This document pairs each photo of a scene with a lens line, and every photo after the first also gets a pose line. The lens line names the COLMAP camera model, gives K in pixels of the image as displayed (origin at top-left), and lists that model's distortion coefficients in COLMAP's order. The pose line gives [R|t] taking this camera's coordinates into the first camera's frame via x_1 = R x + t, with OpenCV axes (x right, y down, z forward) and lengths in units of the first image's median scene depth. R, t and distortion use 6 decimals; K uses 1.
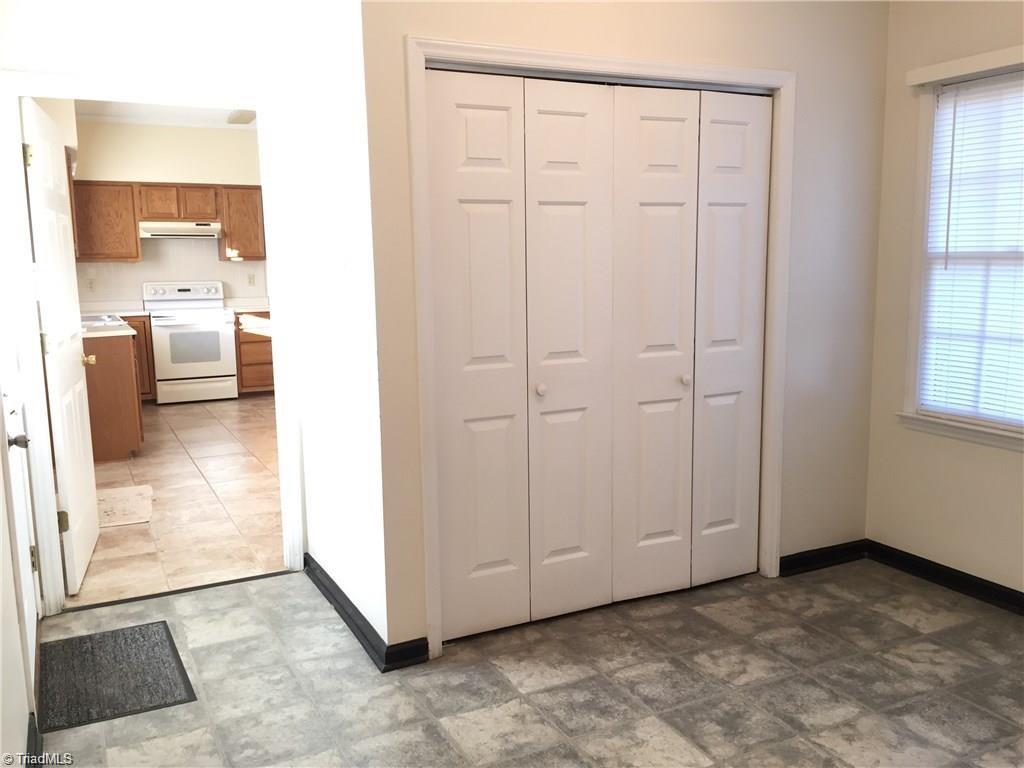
lens RADIAL K [[874.6, 0, 511.5], [0, 874.6, 385.1], [0, 0, 1]] dist [0.001254, -0.003803]
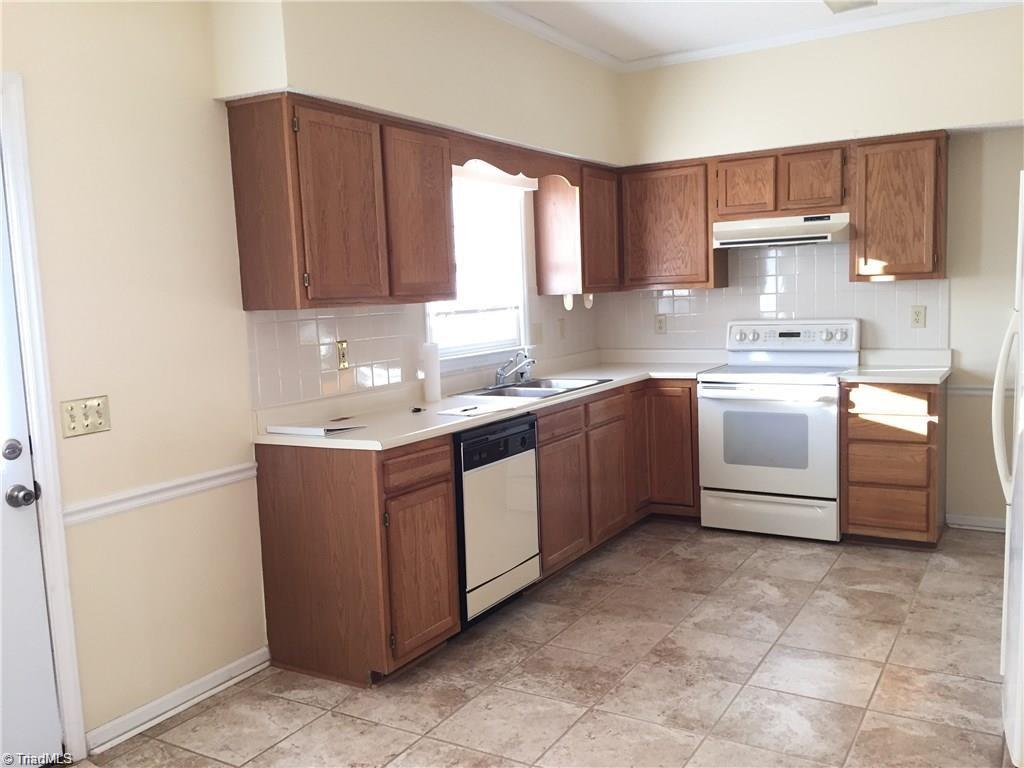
lens RADIAL K [[874.6, 0, 511.1], [0, 874.6, 386.7], [0, 0, 1]] dist [0.001254, -0.003803]
pose [[0.509067, 0.082360, -0.856777, 0.032297], [-0.085191, 0.995345, 0.045062, -0.086375], [0.856500, 0.050051, 0.513714, 0.558149]]
